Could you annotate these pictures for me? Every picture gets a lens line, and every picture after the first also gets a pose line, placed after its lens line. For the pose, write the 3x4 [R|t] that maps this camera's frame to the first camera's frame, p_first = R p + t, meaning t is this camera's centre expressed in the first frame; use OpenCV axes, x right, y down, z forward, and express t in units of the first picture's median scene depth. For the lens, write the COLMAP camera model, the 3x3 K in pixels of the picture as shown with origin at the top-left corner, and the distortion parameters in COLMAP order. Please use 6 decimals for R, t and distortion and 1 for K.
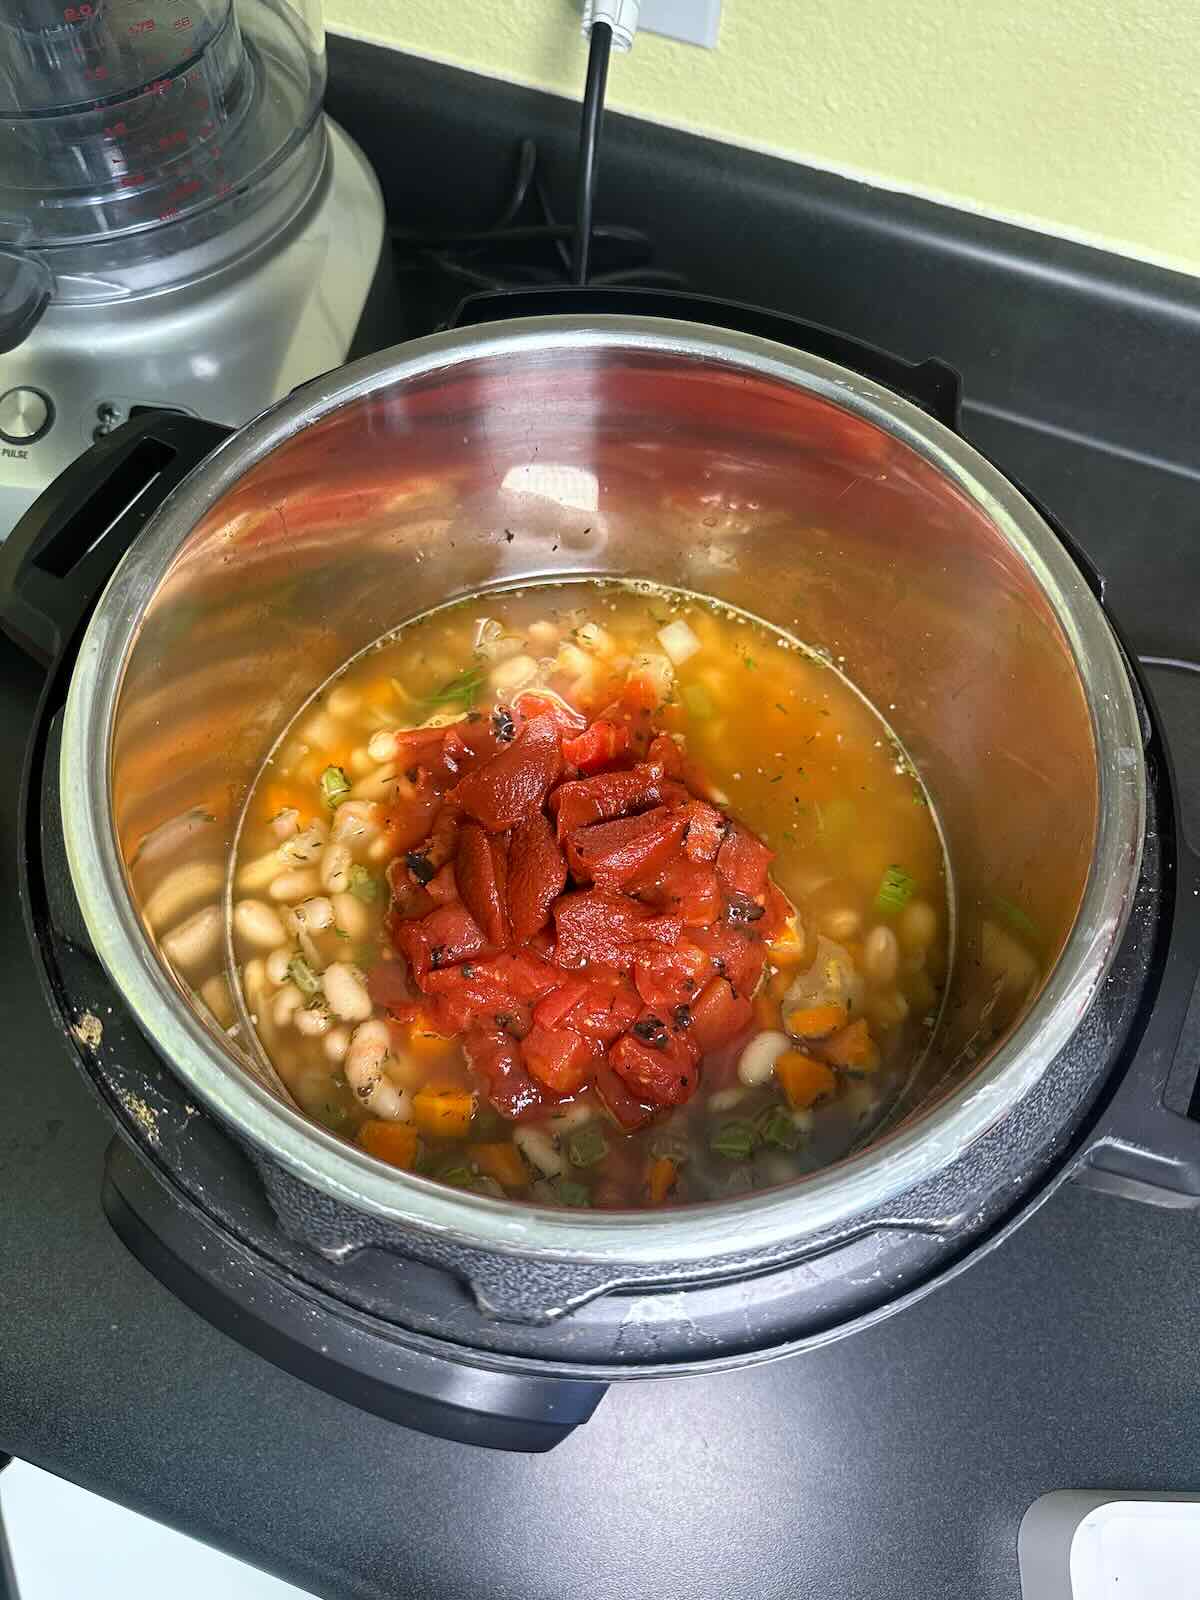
lens RADIAL K [[1210.3, 0, 601.5], [0, 1210.3, 805.0], [0, 0, 1]] dist [-0.027598, 0.006644]
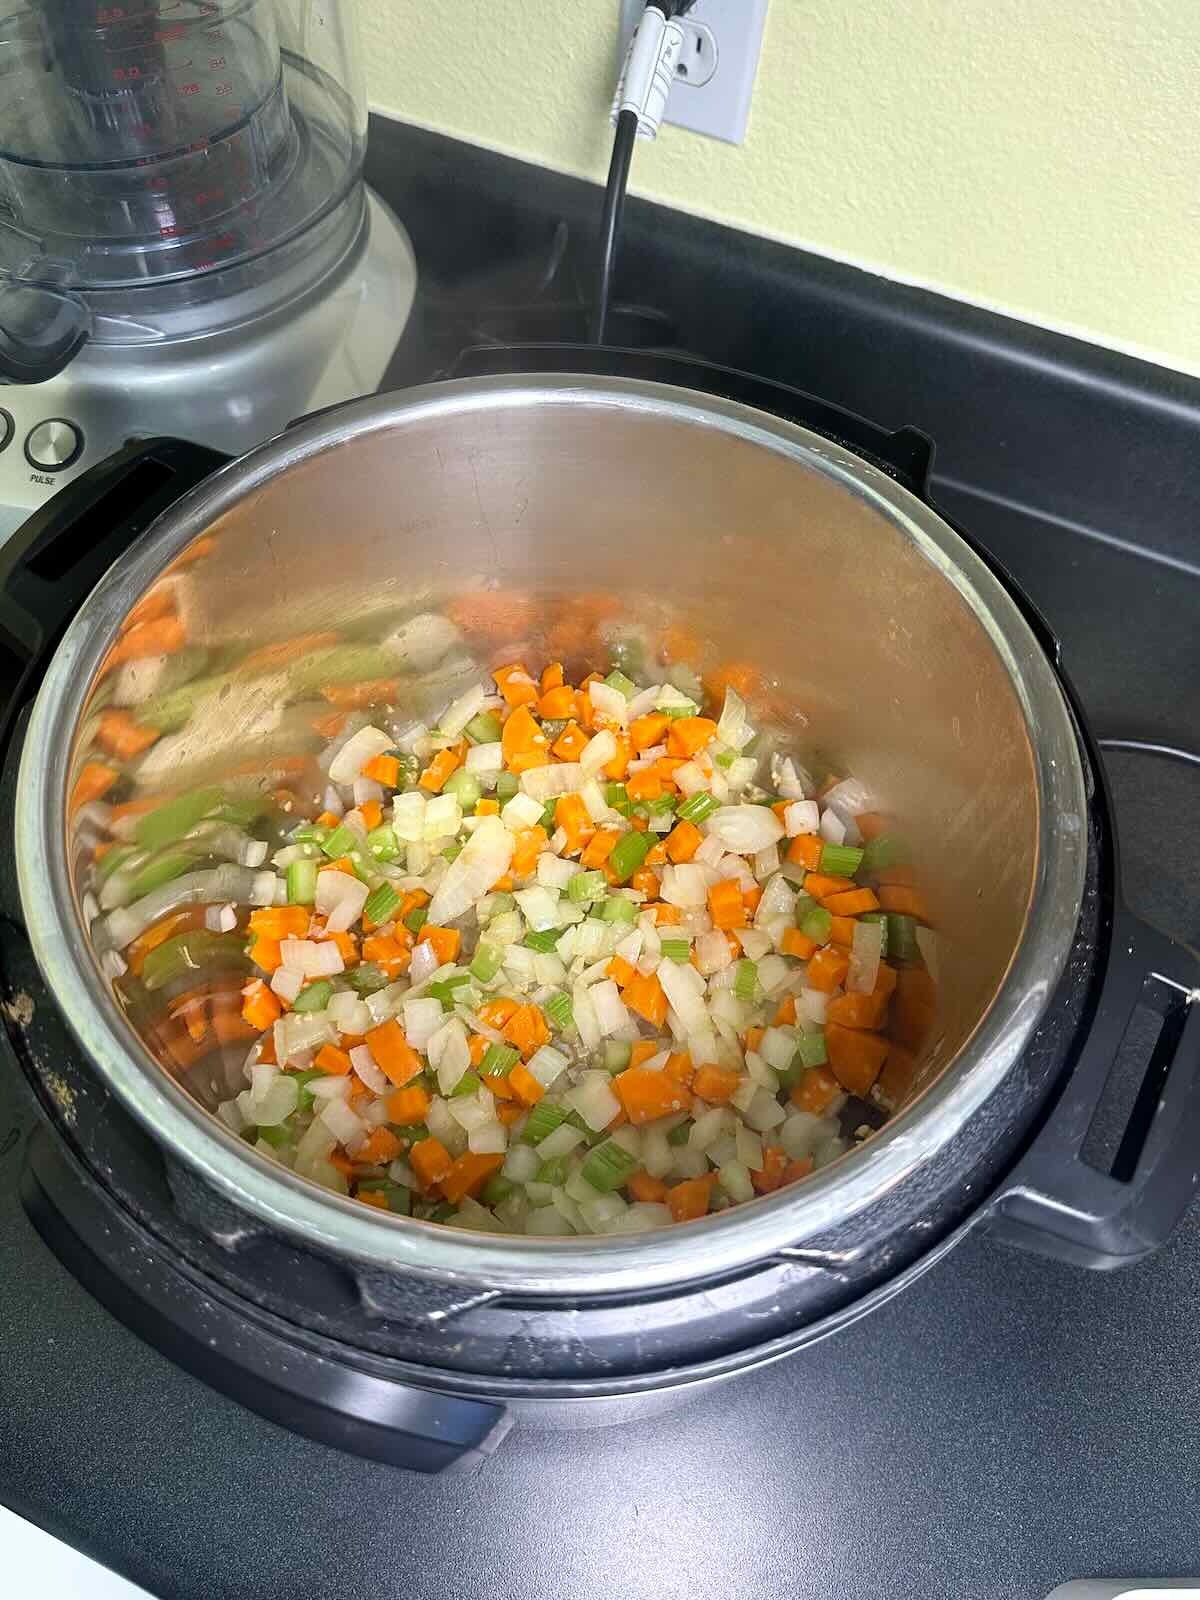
lens RADIAL K [[1205.7, 0, 600.9], [0, 1205.7, 797.0], [0, 0, 1]] dist [-0.021784, 0.004528]
pose [[0.997480, 0.062418, -0.033719, 0.076239], [-0.064810, 0.995059, -0.075220, 0.045677], [0.028858, 0.077216, 0.996597, -0.012382]]
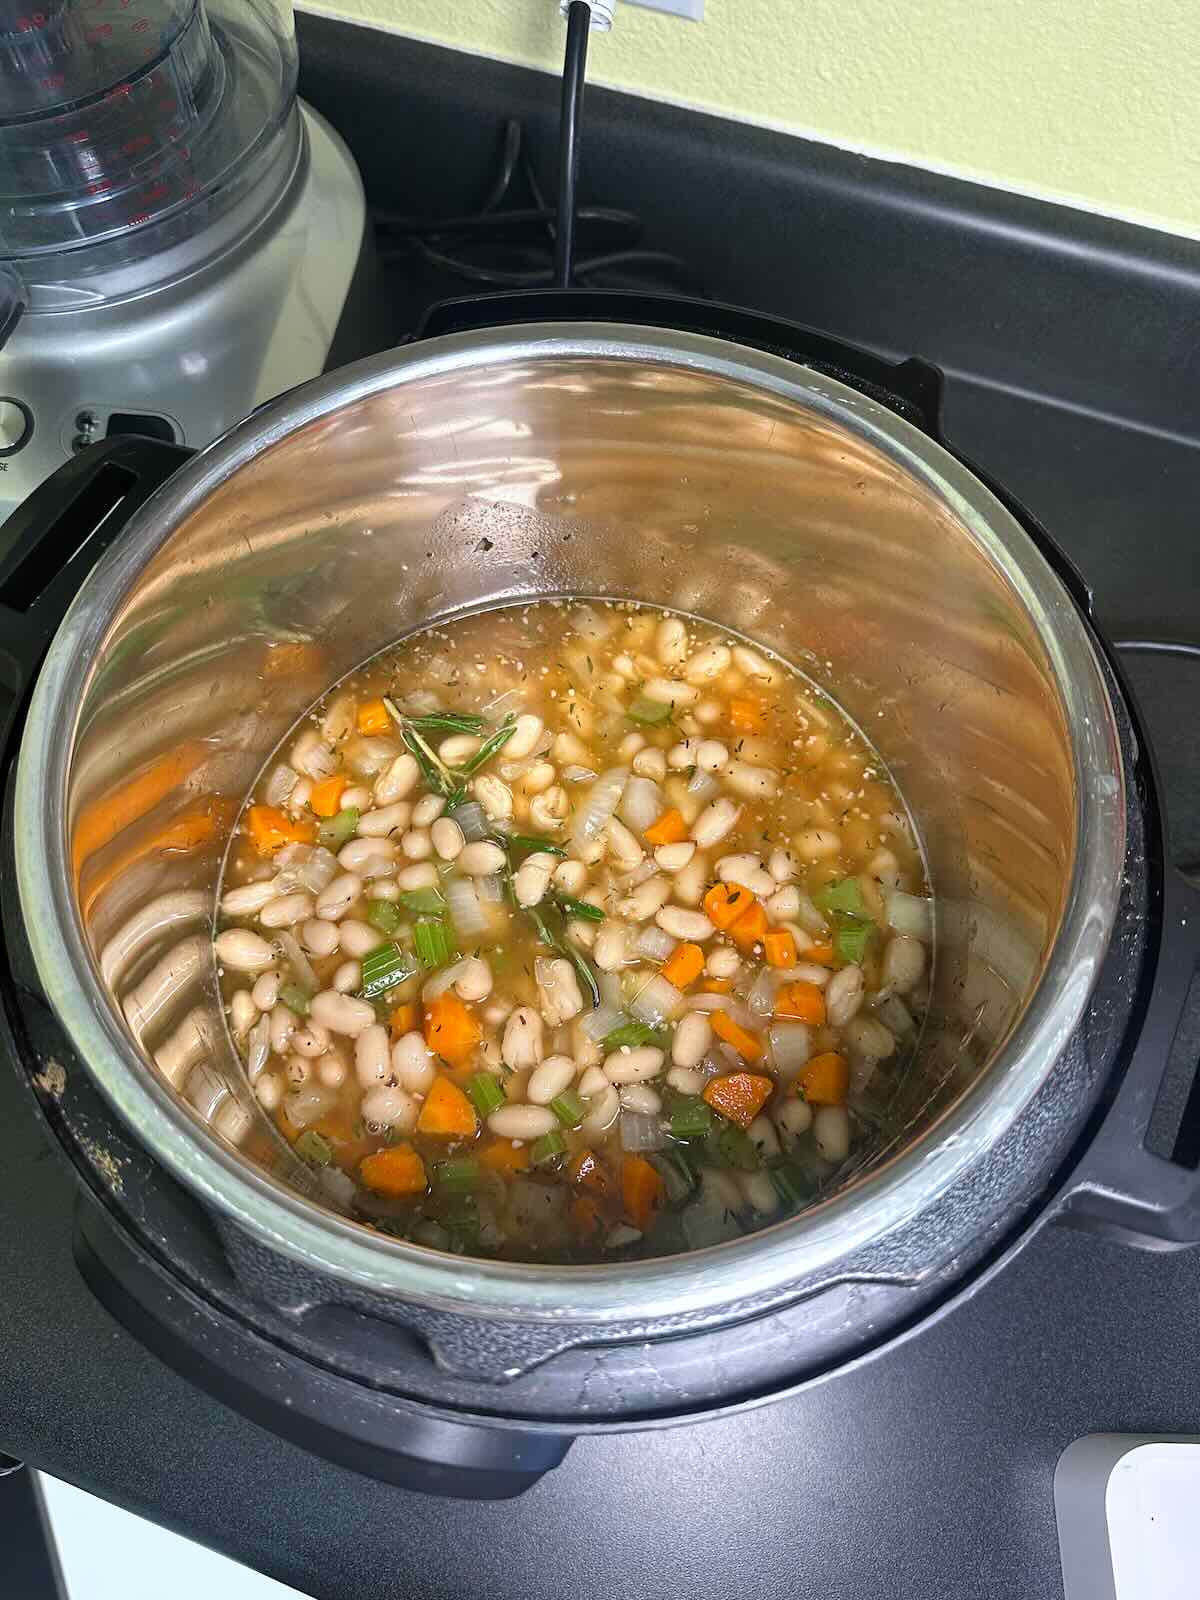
lens RADIAL K [[1210.3, 0, 592.4], [0, 1210.3, 798.7], [0, 0, 1]] dist [-0.027598, 0.006644]
pose [[0.999416, -0.015234, -0.030598, 0.047337], [0.016116, 0.999456, 0.028789, -0.056999], [0.030143, -0.029266, 0.999117, 0.022074]]
